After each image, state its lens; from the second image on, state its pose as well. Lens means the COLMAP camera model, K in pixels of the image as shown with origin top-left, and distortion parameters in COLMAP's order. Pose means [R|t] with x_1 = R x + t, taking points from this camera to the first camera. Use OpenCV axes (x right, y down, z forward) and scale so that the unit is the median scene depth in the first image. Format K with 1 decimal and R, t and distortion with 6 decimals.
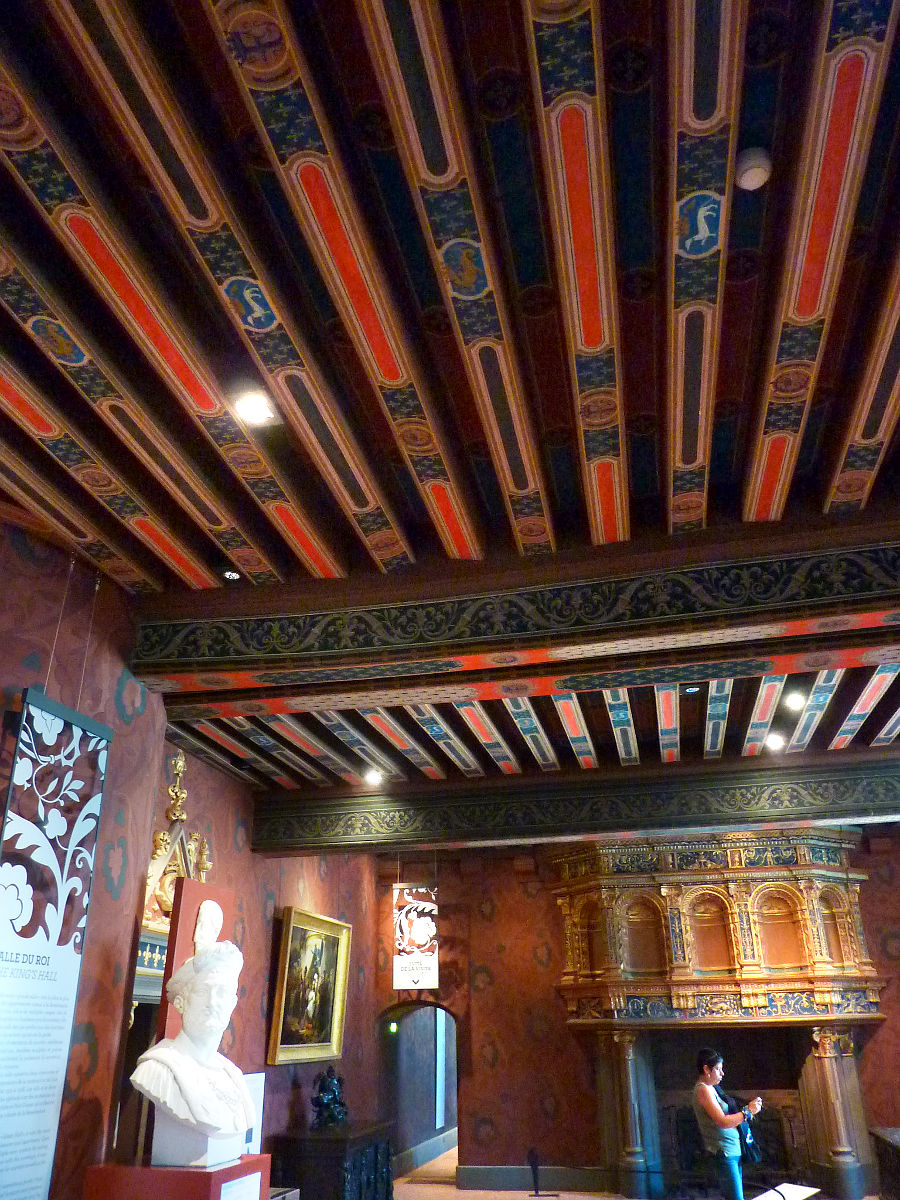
lens RADIAL K [[889.2, 0, 454.4], [0, 889.2, 605.2], [0, 0, 1]] dist [-0.017807, -0.022693]
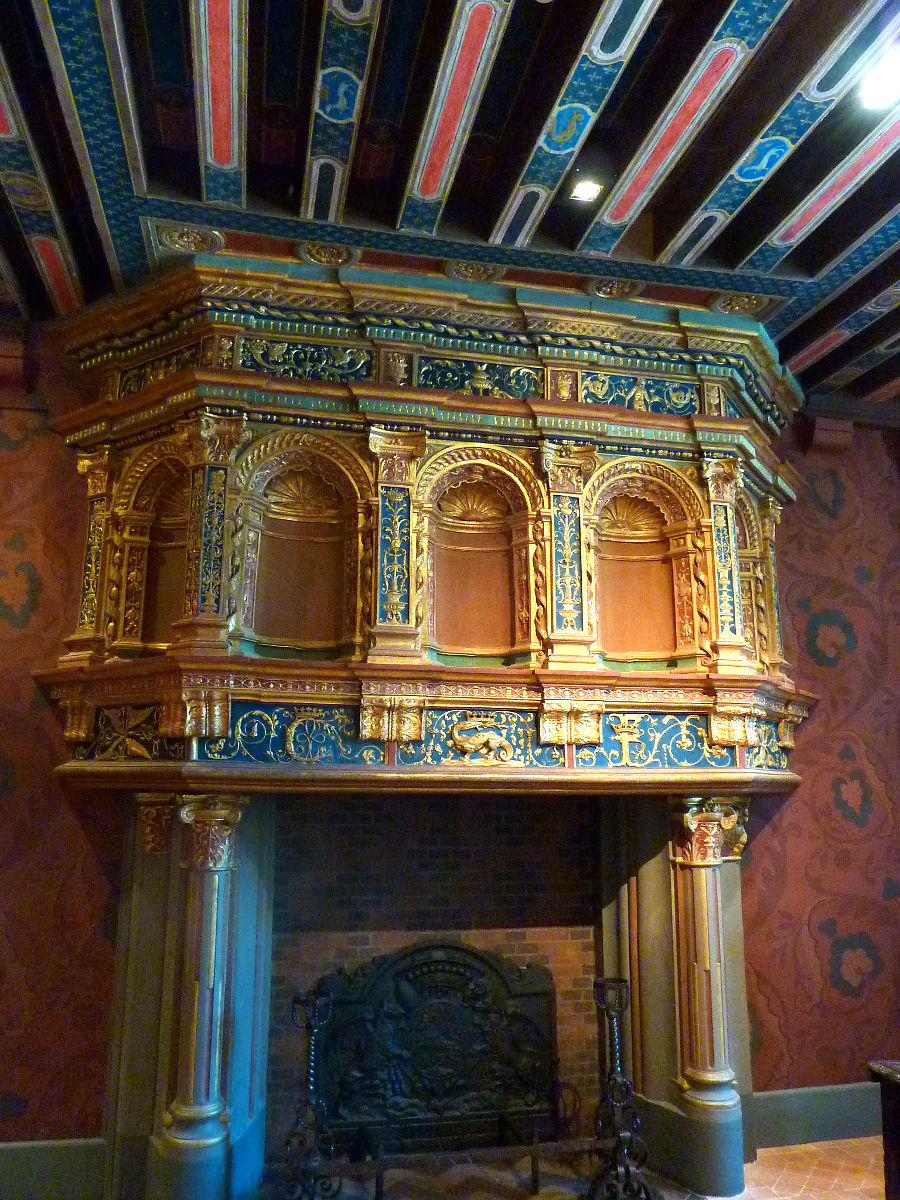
lens RADIAL K [[889.2, 0, 450.3], [0, 889.2, 601.2], [0, 0, 1]] dist [-0.017807, -0.022693]
pose [[0.910666, 0.099373, 0.401014, 0.127926], [-0.193183, 0.960415, 0.200706, 0.316109], [-0.365195, -0.260245, 0.893815, 0.664267]]
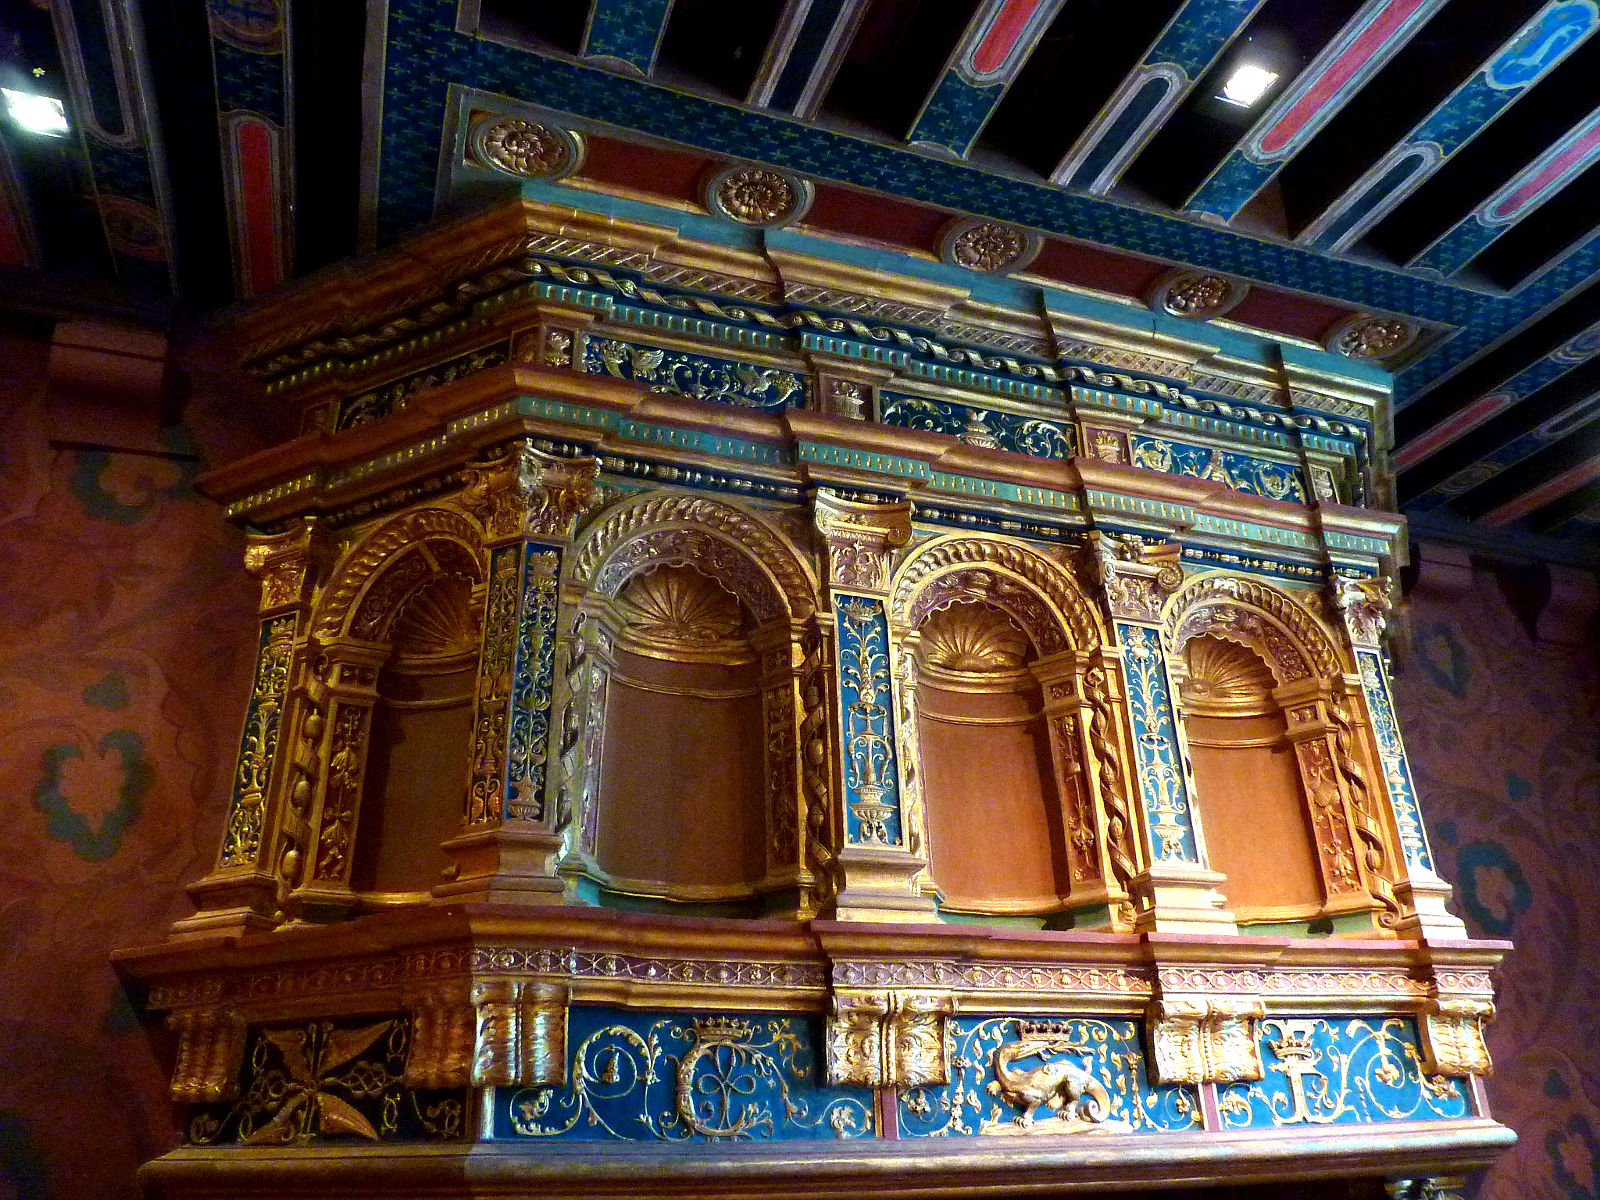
lens RADIAL K [[1185.6, 0, 804.8], [0, 1185.6, 597.6], [0, 0, 1]] dist [-0.017807, -0.022693]
pose [[0.849503, 0.216884, 0.480943, 0.108270], [-0.213204, 0.974969, -0.063081, 0.370360], [-0.482586, -0.048952, 0.874479, 0.785885]]
